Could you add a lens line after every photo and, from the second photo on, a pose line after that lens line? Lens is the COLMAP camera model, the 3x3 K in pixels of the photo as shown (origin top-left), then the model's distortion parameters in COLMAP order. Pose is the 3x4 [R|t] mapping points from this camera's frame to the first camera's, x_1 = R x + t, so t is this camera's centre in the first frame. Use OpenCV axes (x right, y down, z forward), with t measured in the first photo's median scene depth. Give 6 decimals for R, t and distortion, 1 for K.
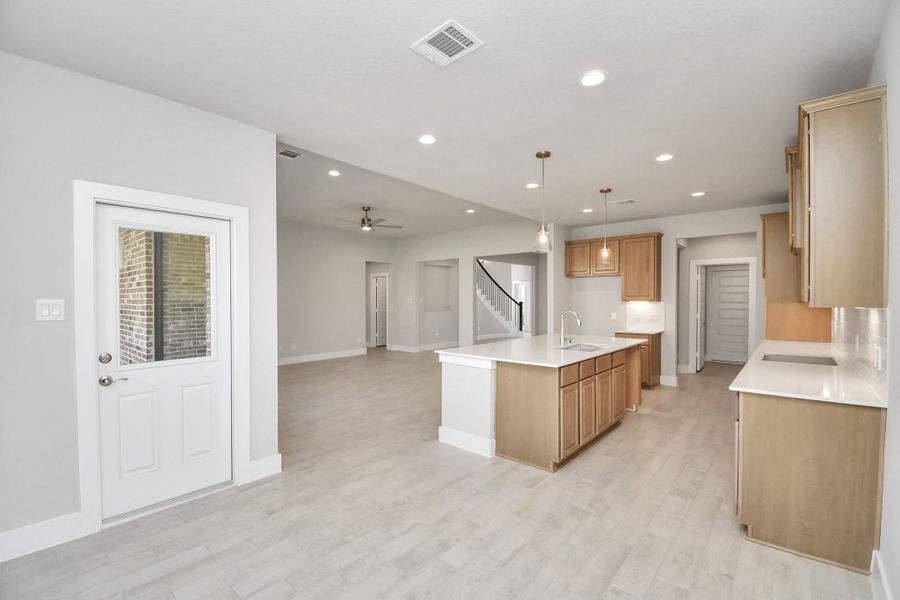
lens RADIAL K [[411.3, 0, 433.6], [0, 411.3, 306.1], [0, 0, 1]] dist [-0.003187, -0.002558]
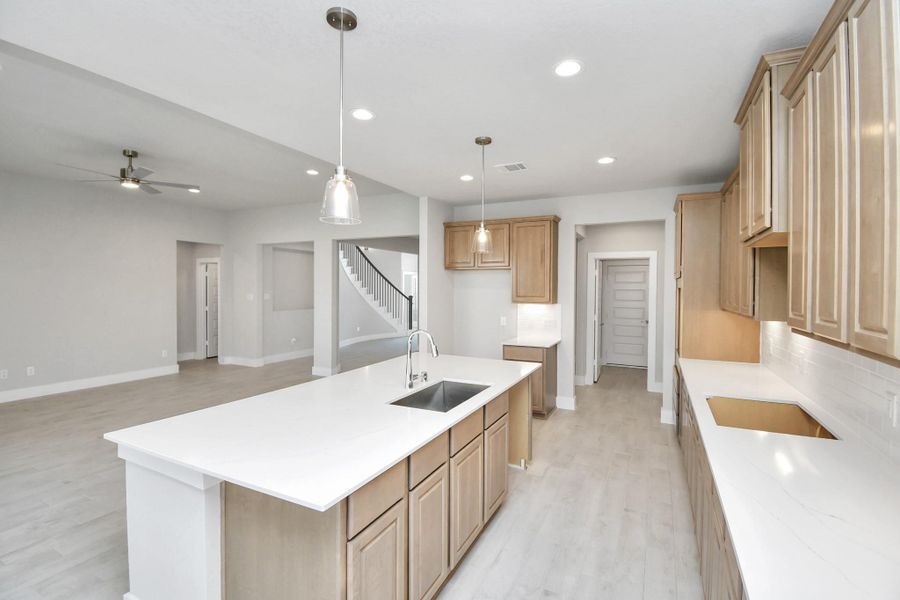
lens RADIAL K [[411.3, 0, 453.1], [0, 411.3, 295.2], [0, 0, 1]] dist [-0.003187, -0.002558]
pose [[0.965892, 0.003670, 0.258919, 0.138066], [-0.004175, 0.999990, 0.001400, -0.024146], [-0.258911, -0.002433, 0.965898, 0.256855]]
